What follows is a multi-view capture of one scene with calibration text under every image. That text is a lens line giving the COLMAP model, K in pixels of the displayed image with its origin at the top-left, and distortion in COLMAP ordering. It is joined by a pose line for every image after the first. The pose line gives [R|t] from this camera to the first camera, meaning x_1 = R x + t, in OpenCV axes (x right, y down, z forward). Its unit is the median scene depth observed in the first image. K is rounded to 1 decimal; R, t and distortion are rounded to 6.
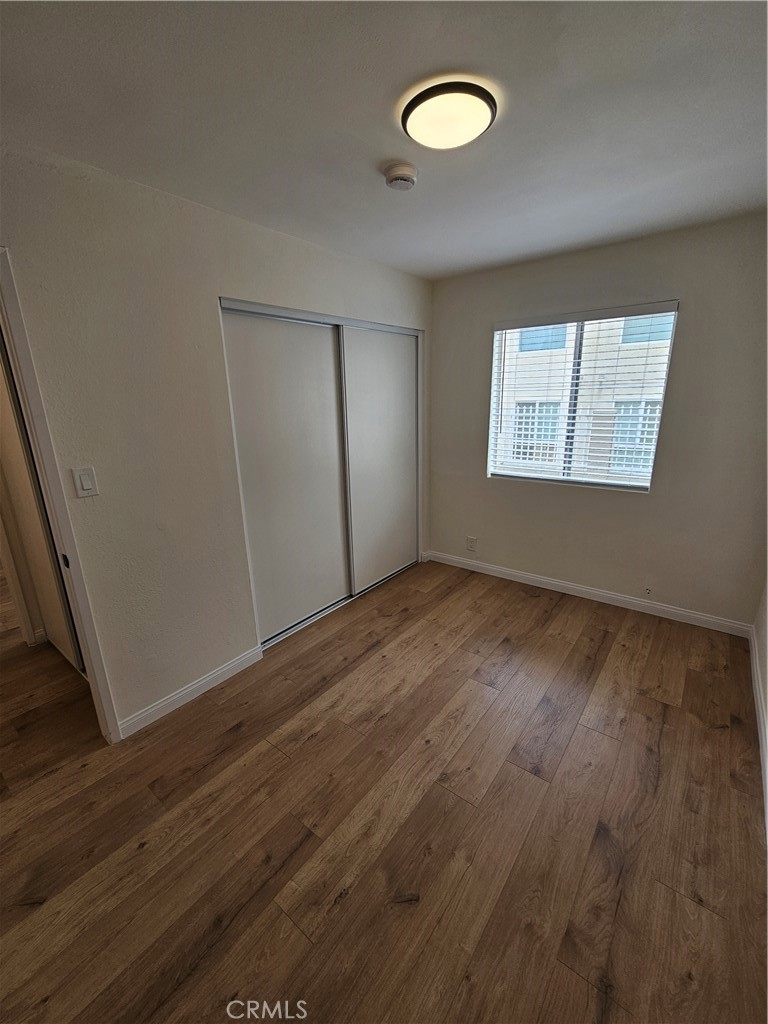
lens RADIAL K [[423.8, 0, 371.0], [0, 423.8, 513.4], [0, 0, 1]] dist [-0.000058, -0.000038]
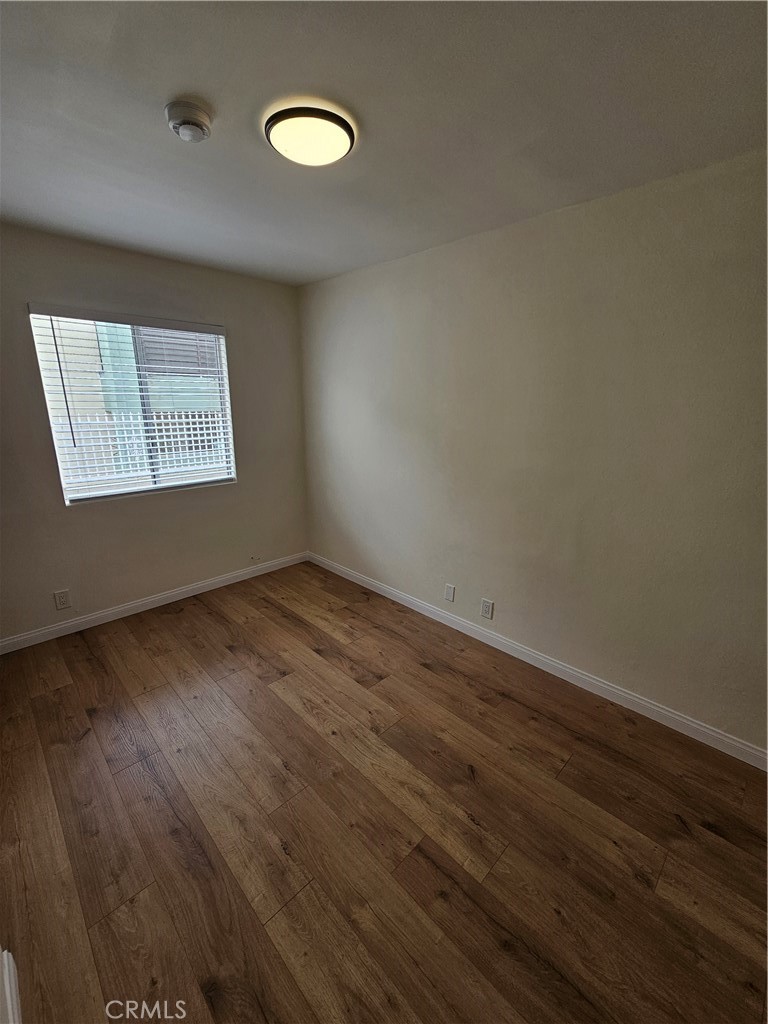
lens RADIAL K [[420.8, 0, 384.9], [0, 420.8, 512.5], [0, 0, 1]] dist [0.000485, 0.000080]
pose [[0.105656, -0.229678, 0.967515, -0.721322], [0.253271, 0.947089, 0.197172, -0.140874], [-0.961608, 0.224211, 0.158236, 0.598228]]
